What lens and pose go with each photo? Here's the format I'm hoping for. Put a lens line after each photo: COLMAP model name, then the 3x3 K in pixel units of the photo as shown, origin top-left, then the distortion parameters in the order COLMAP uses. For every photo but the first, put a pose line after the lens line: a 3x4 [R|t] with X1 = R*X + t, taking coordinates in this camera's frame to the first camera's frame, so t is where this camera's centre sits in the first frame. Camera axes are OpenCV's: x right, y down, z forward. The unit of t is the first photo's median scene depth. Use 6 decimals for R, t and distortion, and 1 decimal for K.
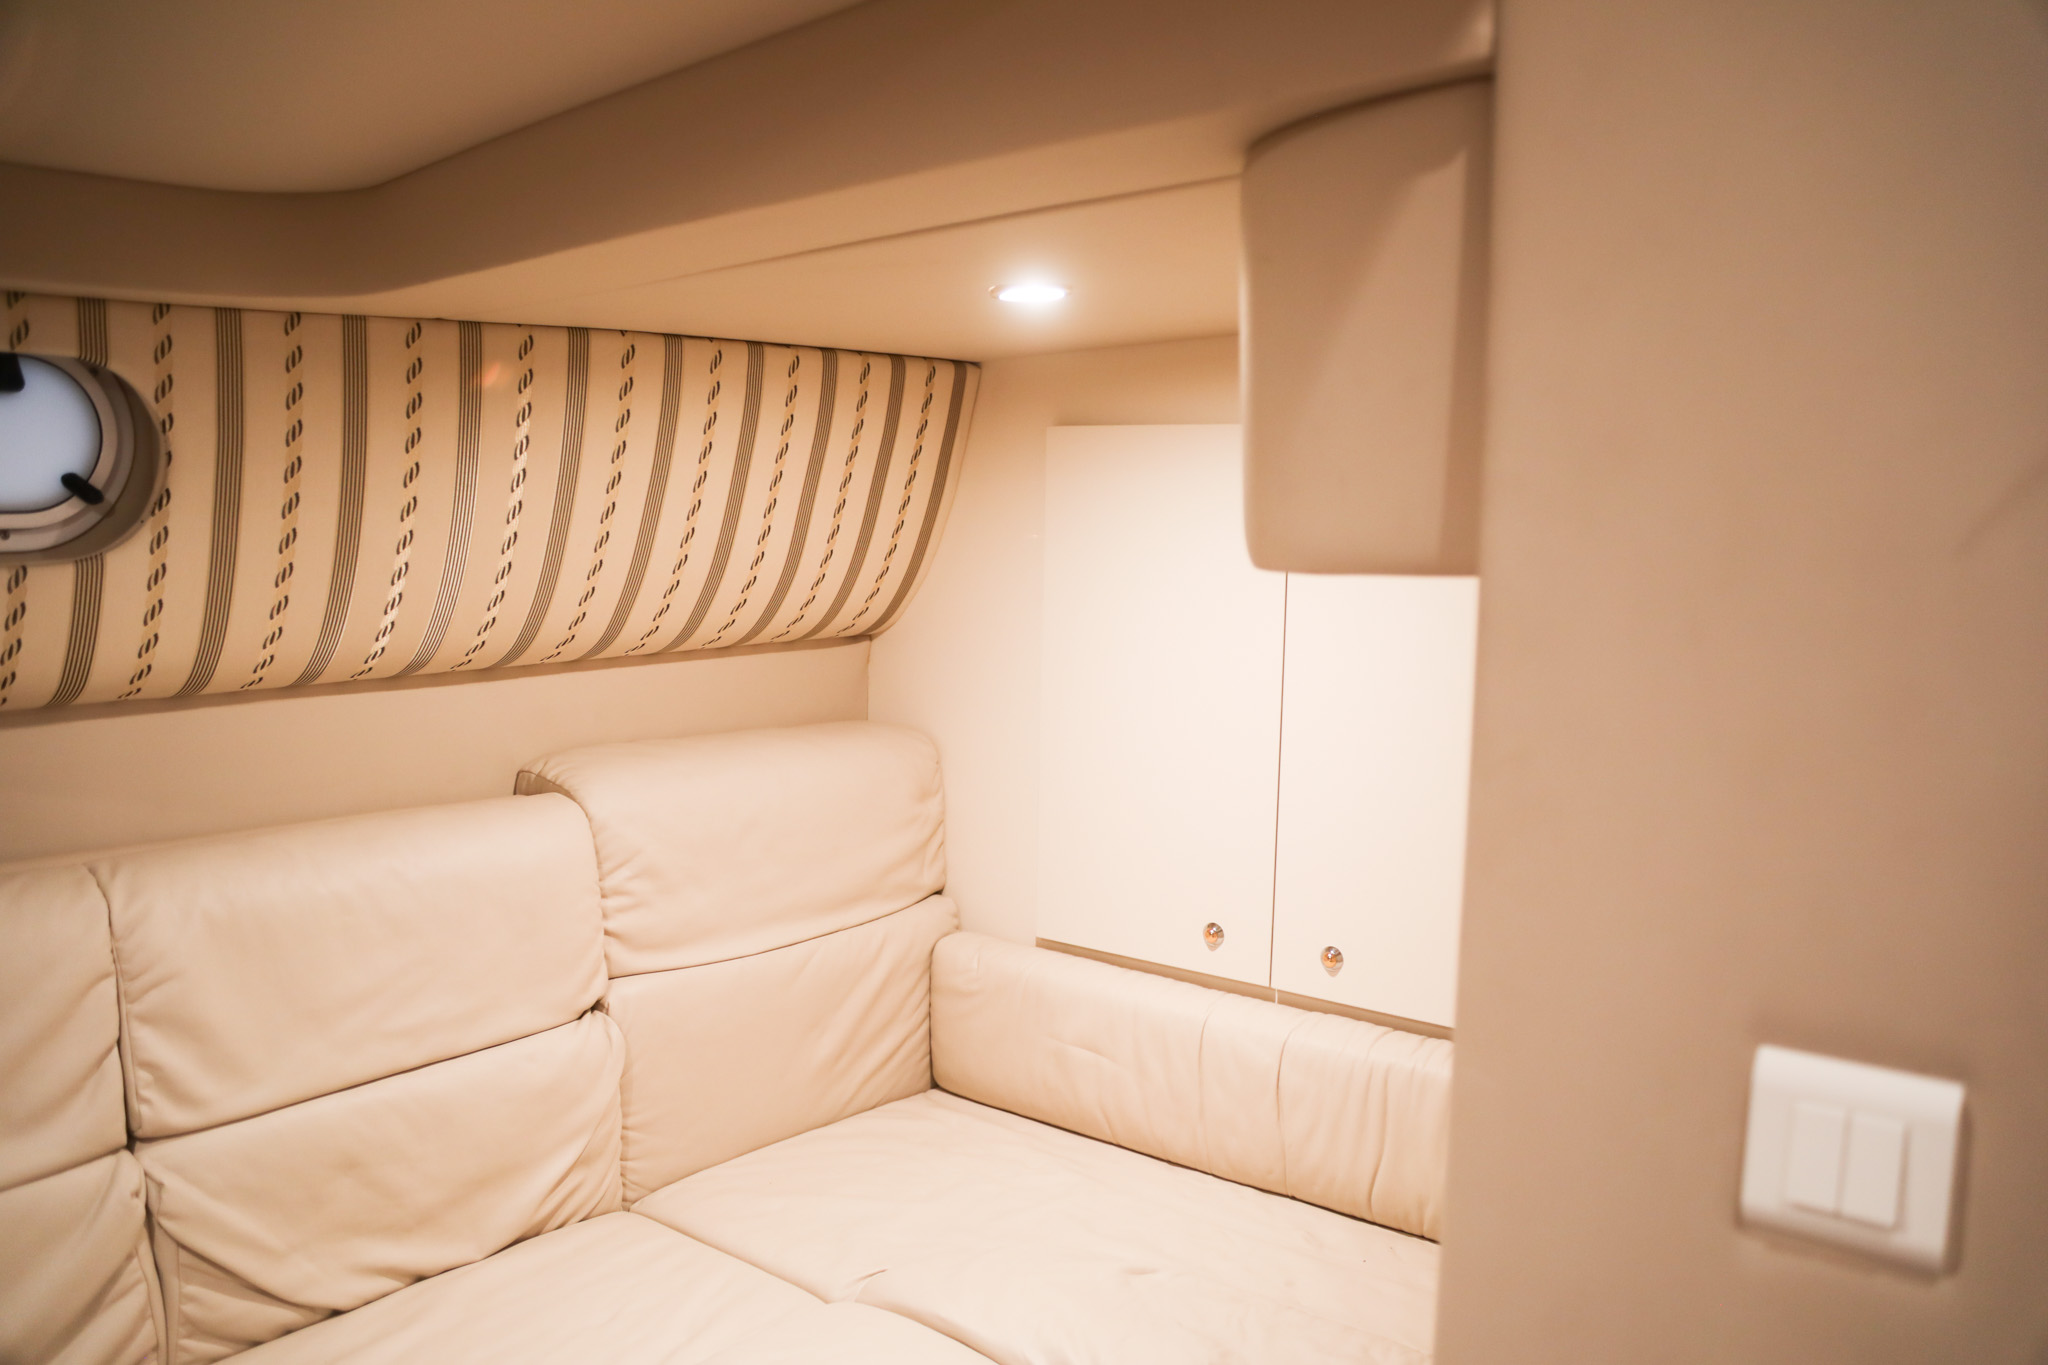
lens RADIAL K [[1649.0, 0, 1024.0], [0, 1649.0, 682.5], [0, 0, 1]] dist [-0.141260, 0.104655]
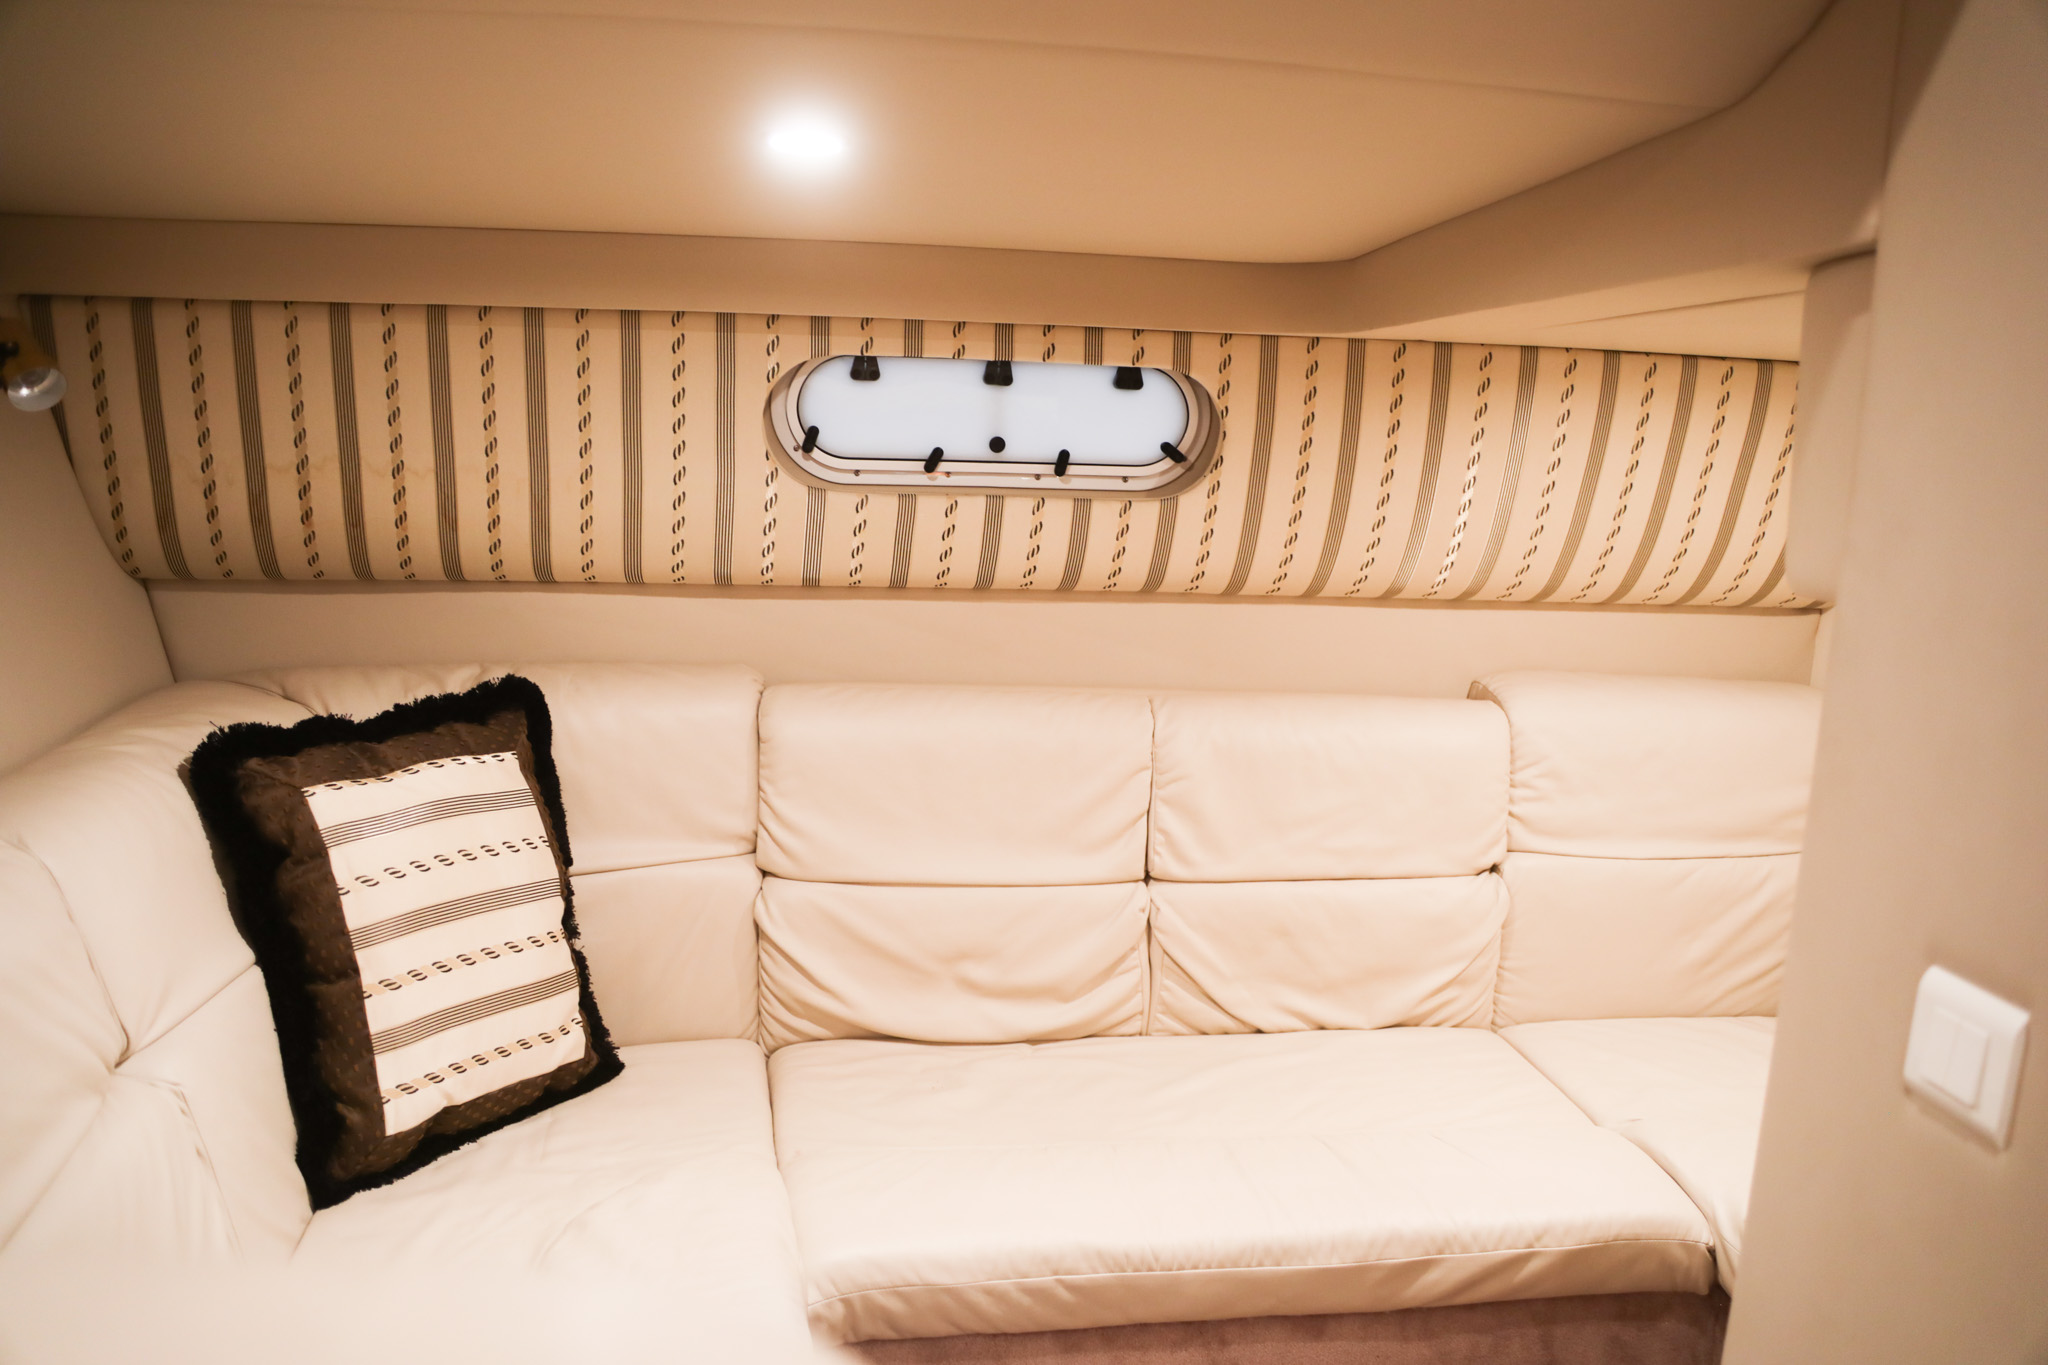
lens RADIAL K [[1649.0, 0, 1024.0], [0, 1649.0, 682.5], [0, 0, 1]] dist [-0.141260, 0.104655]
pose [[0.738140, 0.139057, -0.660161, 0.344799], [-0.109502, 0.990246, 0.086150, -0.021302], [0.665701, 0.008698, 0.746167, -0.251895]]
